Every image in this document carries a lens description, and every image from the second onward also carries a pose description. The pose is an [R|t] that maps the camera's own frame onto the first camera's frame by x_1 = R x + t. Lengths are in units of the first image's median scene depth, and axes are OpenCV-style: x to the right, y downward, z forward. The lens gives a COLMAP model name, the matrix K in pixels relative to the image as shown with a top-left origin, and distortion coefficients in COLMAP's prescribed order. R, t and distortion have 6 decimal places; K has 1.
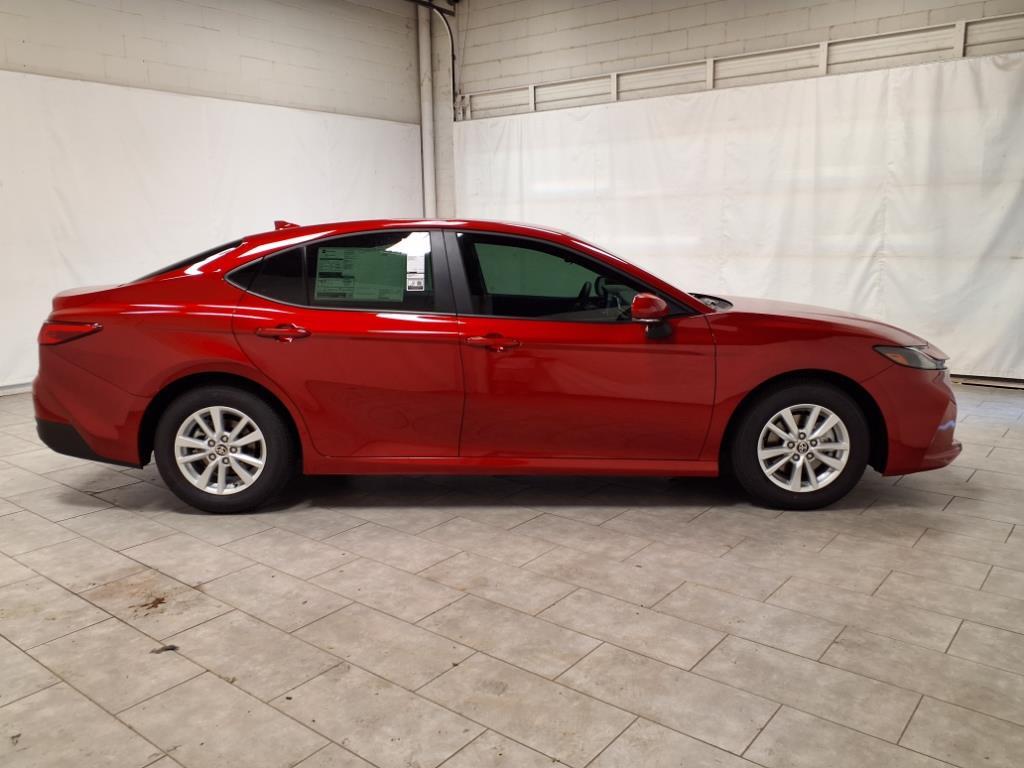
lens RADIAL K [[819.8, 0, 510.7], [0, 819.8, 381.6], [0, 0, 1]] dist [0.038932, -0.037835]
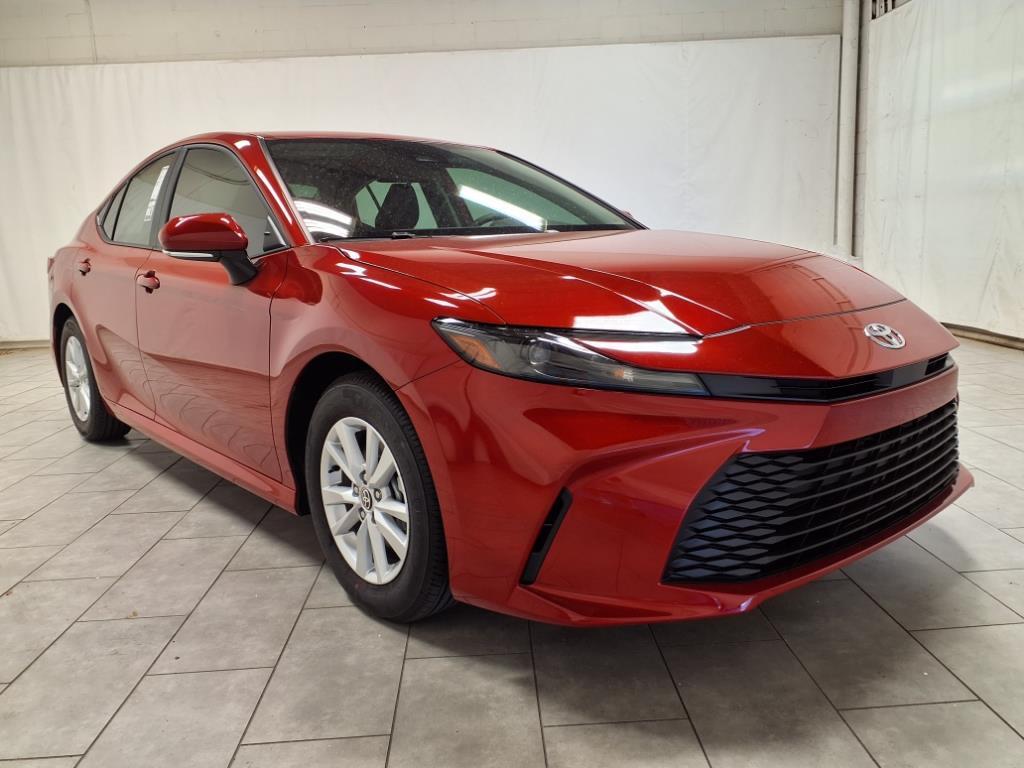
lens RADIAL K [[819.8, 0, 508.5], [0, 819.8, 391.6], [0, 0, 1]] dist [0.038932, -0.037835]
pose [[0.651812, 0.126298, -0.747790, 0.818390], [-0.098069, 0.991793, 0.082027, -0.042681], [0.752013, 0.019869, 0.658848, 0.730622]]
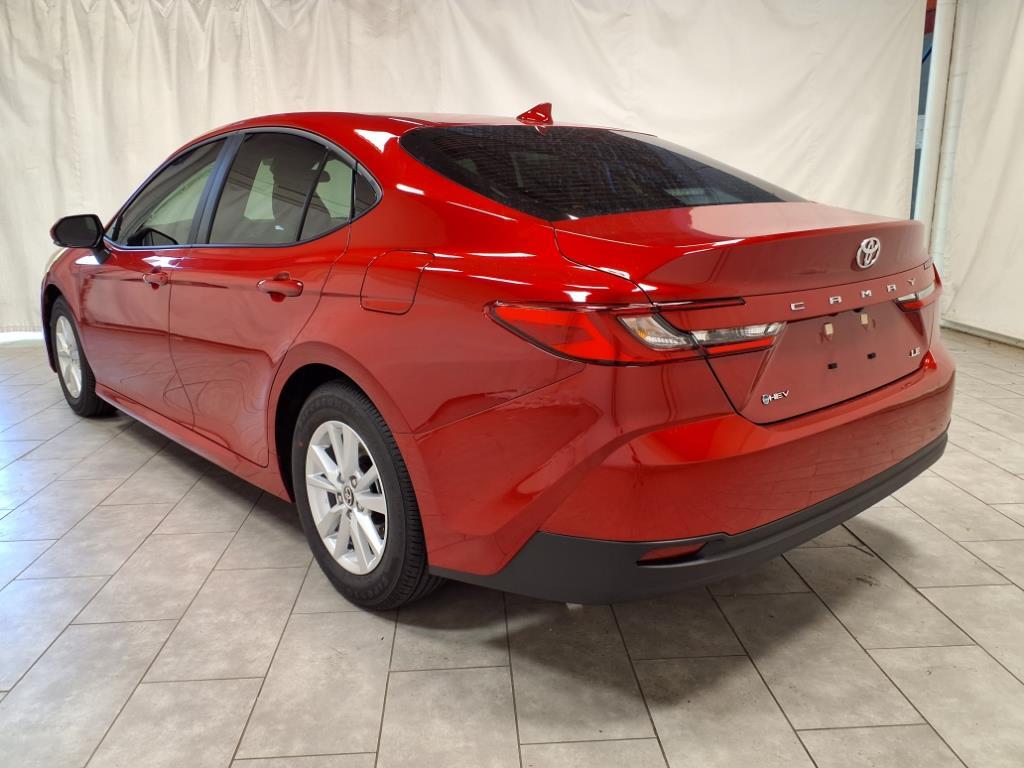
lens RADIAL K [[819.8, 0, 514.9], [0, 819.8, 383.5], [0, 0, 1]] dist [0.038932, -0.037835]
pose [[-0.671118, -0.158099, 0.724297, -0.854390], [0.149690, 0.927974, 0.341257, -0.254656], [-0.726081, 0.337444, -0.599114, 1.702974]]
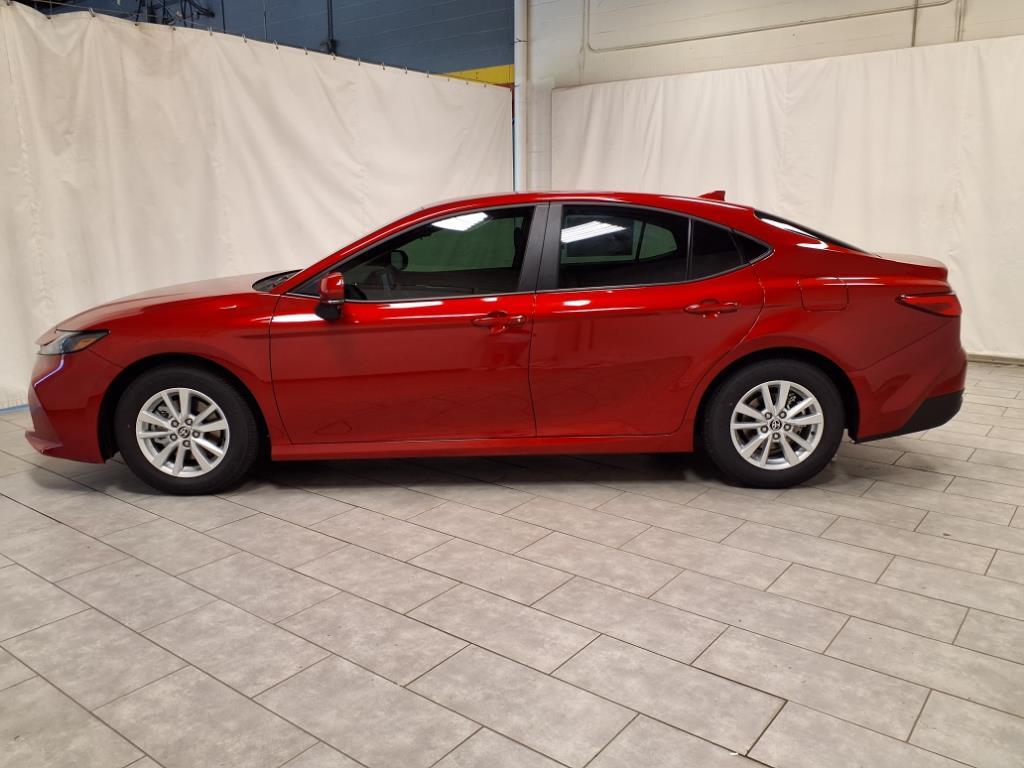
lens RADIAL K [[819.8, 0, 511.3], [0, 819.8, 380.0], [0, 0, 1]] dist [0.038932, -0.037835]
pose [[-0.999756, 0.016422, -0.014801, -0.021692], [0.009605, 0.925655, 0.378247, -0.427843], [0.019912, 0.378013, -0.925586, 2.364425]]
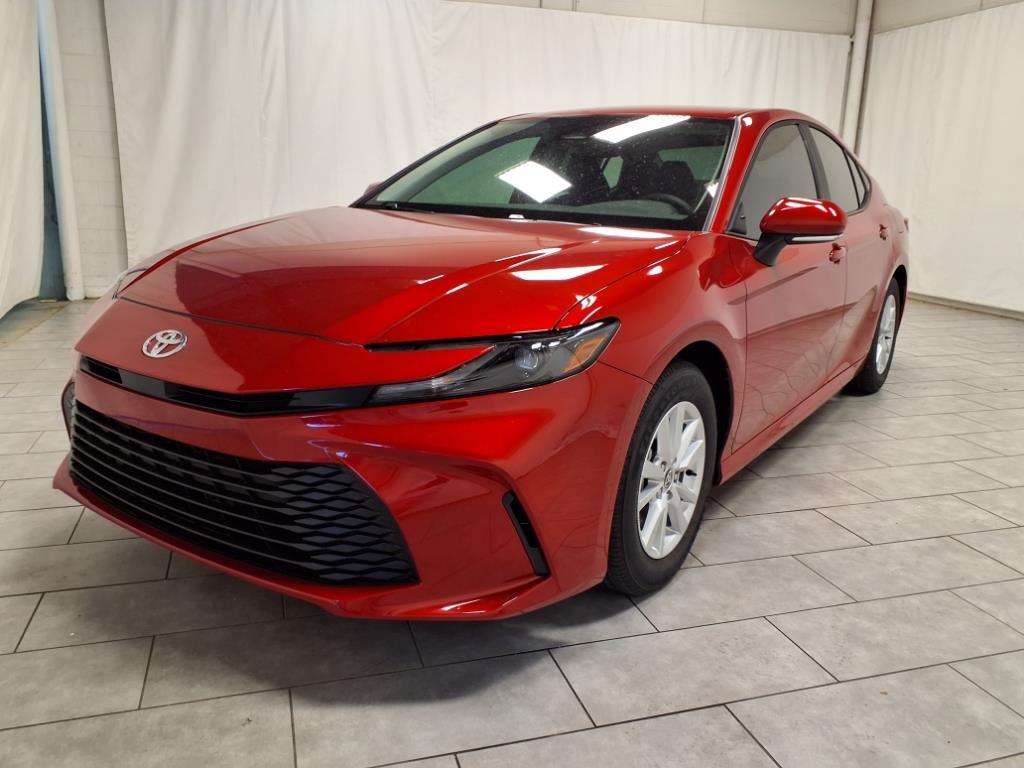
lens RADIAL K [[819.8, 0, 517.3], [0, 819.8, 388.7], [0, 0, 1]] dist [0.038932, -0.037835]
pose [[-0.556158, 0.195685, -0.807710, 0.873941], [-0.173678, 0.923059, 0.343218, -0.233843], [0.812726, 0.331165, -0.479380, 1.625290]]
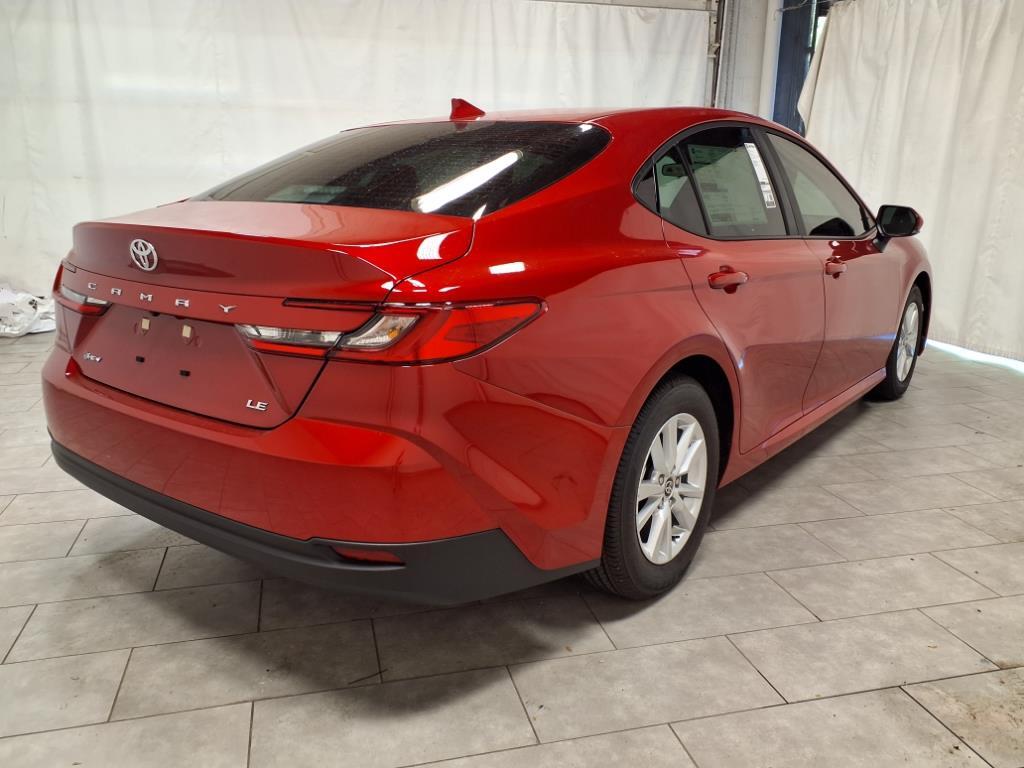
lens RADIAL K [[819.8, 0, 515.3], [0, 819.8, 384.6], [0, 0, 1]] dist [0.038932, -0.037835]
pose [[0.600766, -0.184112, 0.777935, -0.883069], [0.126176, 0.982759, 0.135147, -0.085805], [-0.789405, 0.016965, 0.613639, 0.738984]]
